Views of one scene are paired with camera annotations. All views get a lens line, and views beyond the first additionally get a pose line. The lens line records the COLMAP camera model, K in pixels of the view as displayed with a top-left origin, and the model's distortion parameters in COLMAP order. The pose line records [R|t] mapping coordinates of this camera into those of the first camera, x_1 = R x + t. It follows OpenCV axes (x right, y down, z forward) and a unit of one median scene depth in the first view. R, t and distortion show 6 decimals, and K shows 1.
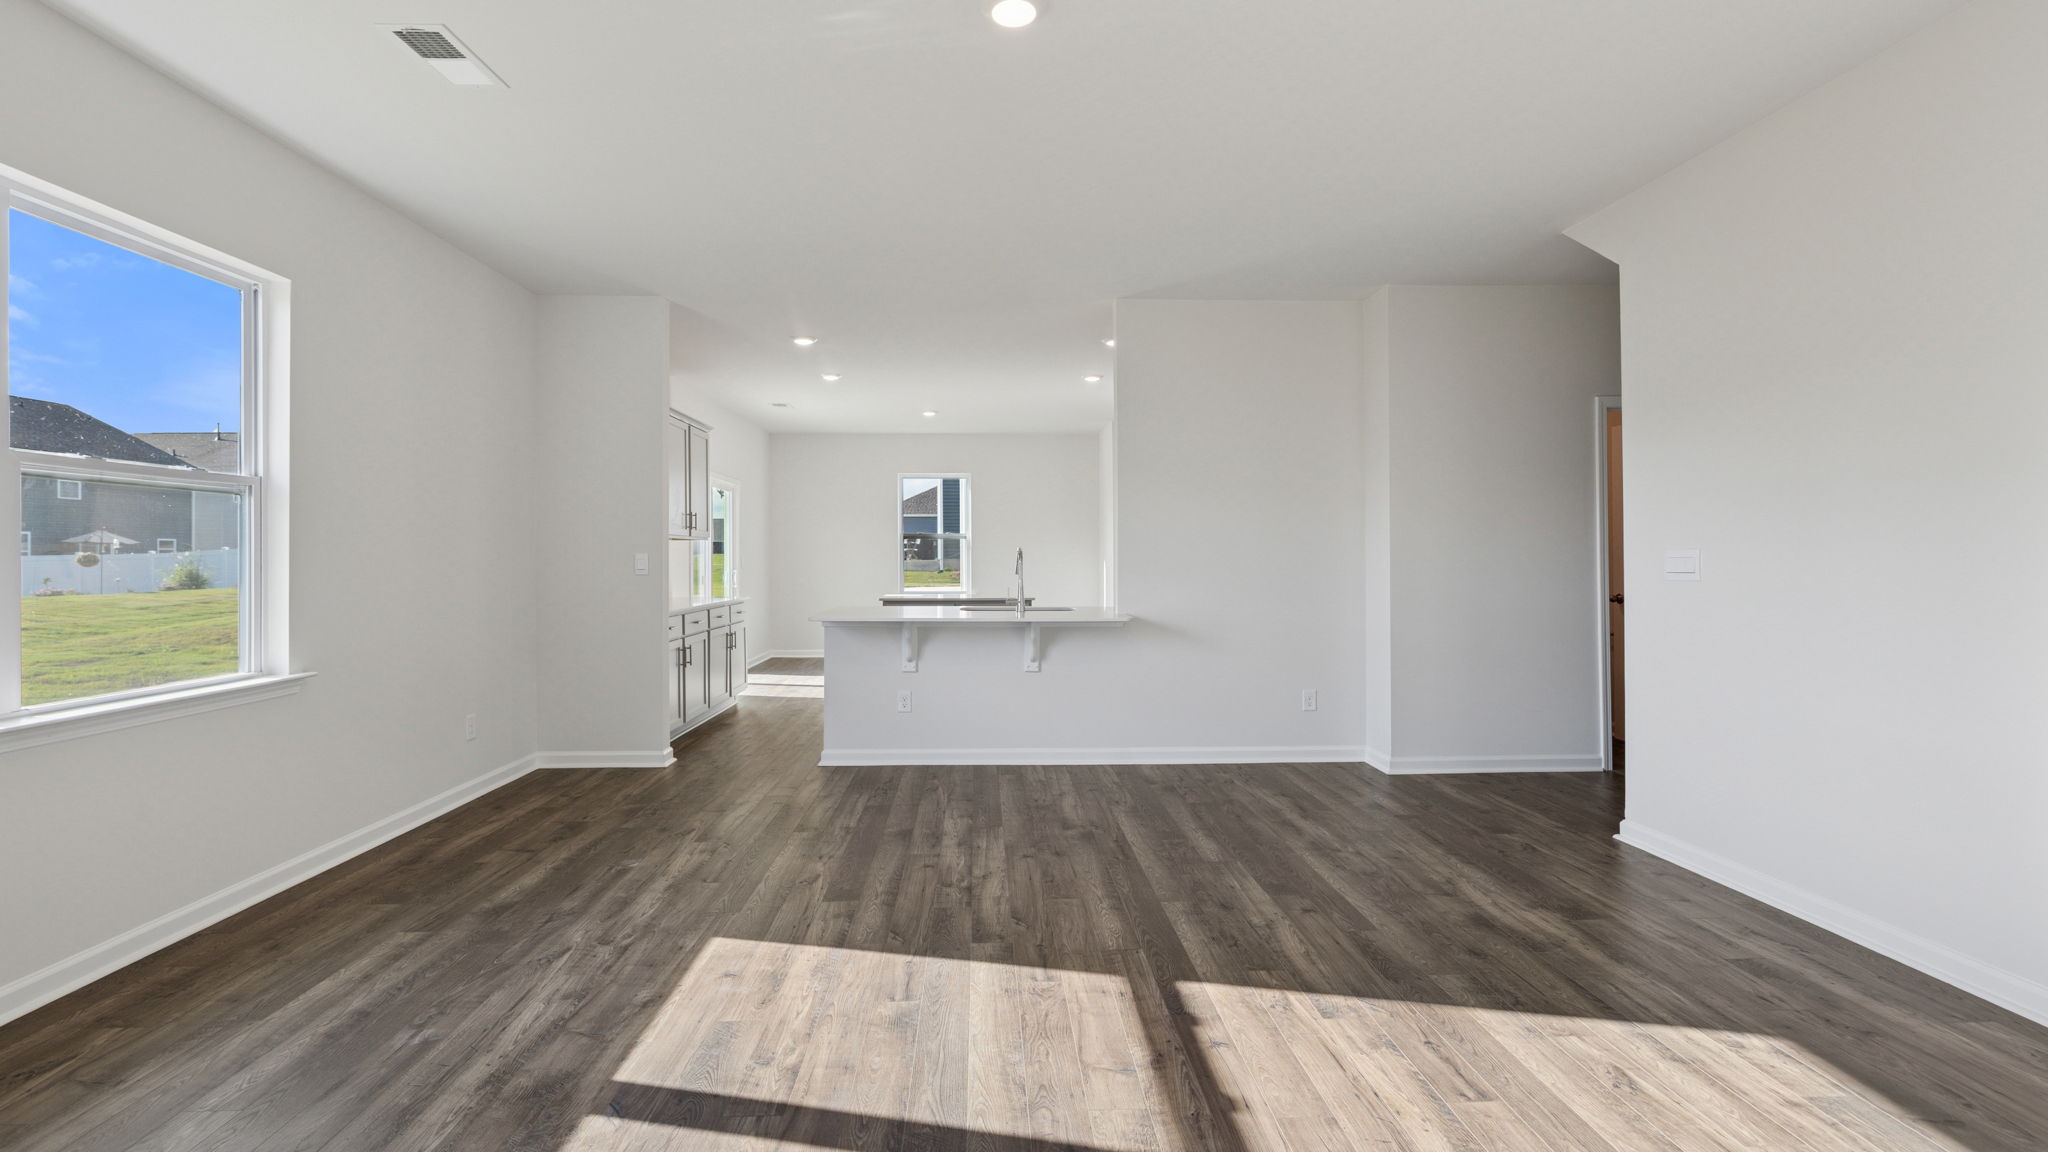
lens RADIAL K [[892.4, 0, 1015.2], [0, 892.4, 560.2], [0, 0, 1]] dist [-0.000038, 0.000186]
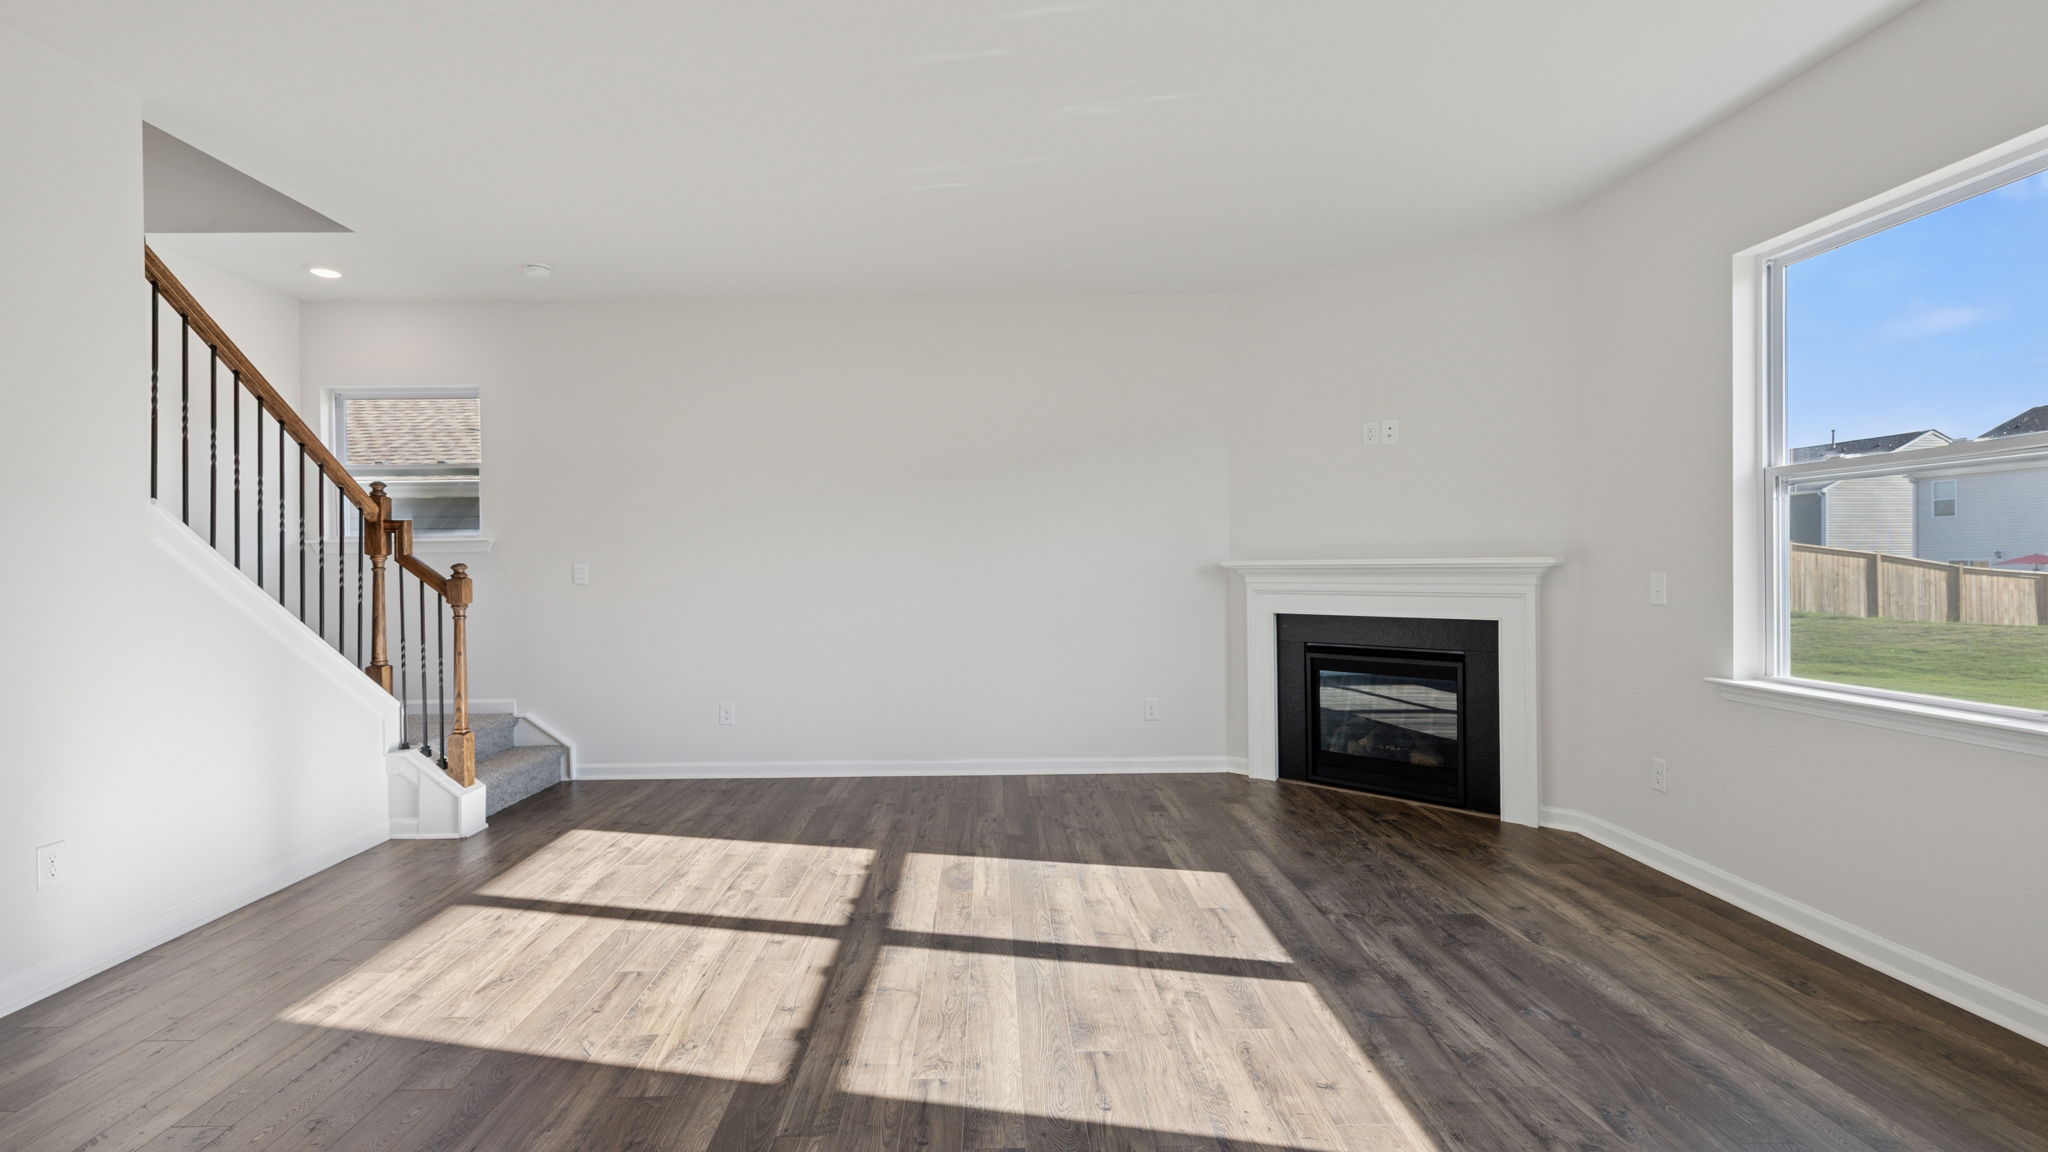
lens RADIAL K [[892.4, 0, 1015.2], [0, 892.4, 560.2], [0, 0, 1]] dist [-0.000038, 0.000186]
pose [[-0.999885, 0.011677, 0.009697, -0.060439], [0.011655, 0.999929, -0.002318, -0.002749], [-0.009724, -0.002205, -0.999950, 1.892061]]
